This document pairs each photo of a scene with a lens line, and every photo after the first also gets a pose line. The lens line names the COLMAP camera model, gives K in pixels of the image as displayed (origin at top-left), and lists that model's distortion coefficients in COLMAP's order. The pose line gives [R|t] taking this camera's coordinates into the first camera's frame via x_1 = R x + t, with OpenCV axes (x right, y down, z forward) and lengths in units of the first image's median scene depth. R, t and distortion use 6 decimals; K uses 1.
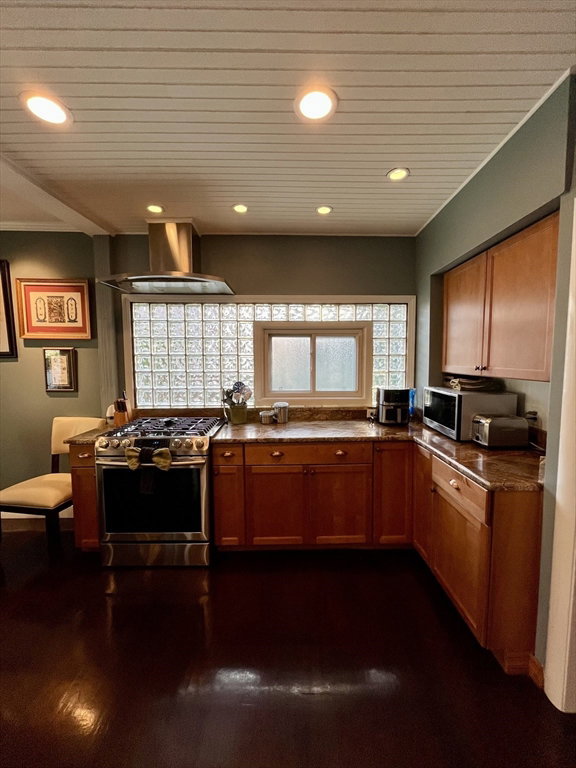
lens RADIAL K [[306.0, 0, 288.0], [0, 306.0, 384.0], [0, 0, 1]] dist [0.000065, 0.000042]
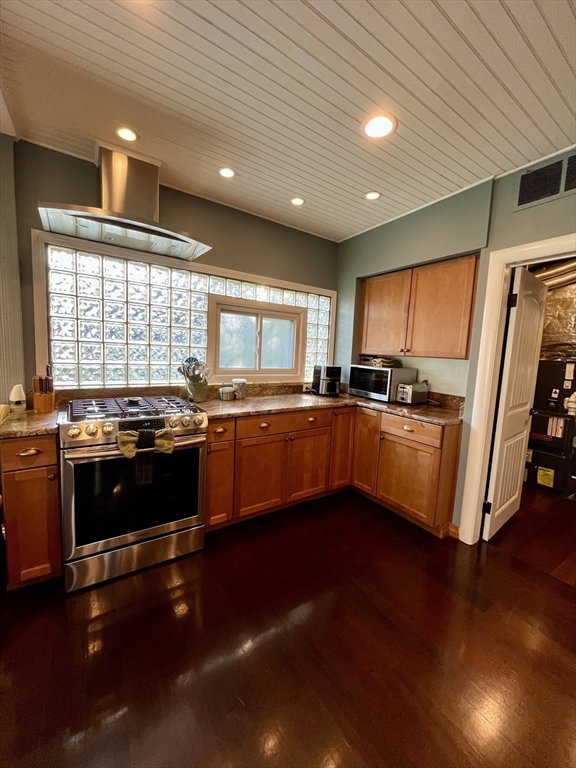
lens RADIAL K [[306.0, 0, 288.0], [0, 306.0, 384.0], [0, 0, 1]] dist [0.000065, 0.000042]
pose [[0.834485, -0.019082, 0.550700, -0.485921], [-0.004436, 0.999135, 0.041343, 0.038032], [-0.551012, -0.036943, 0.833679, 0.073000]]
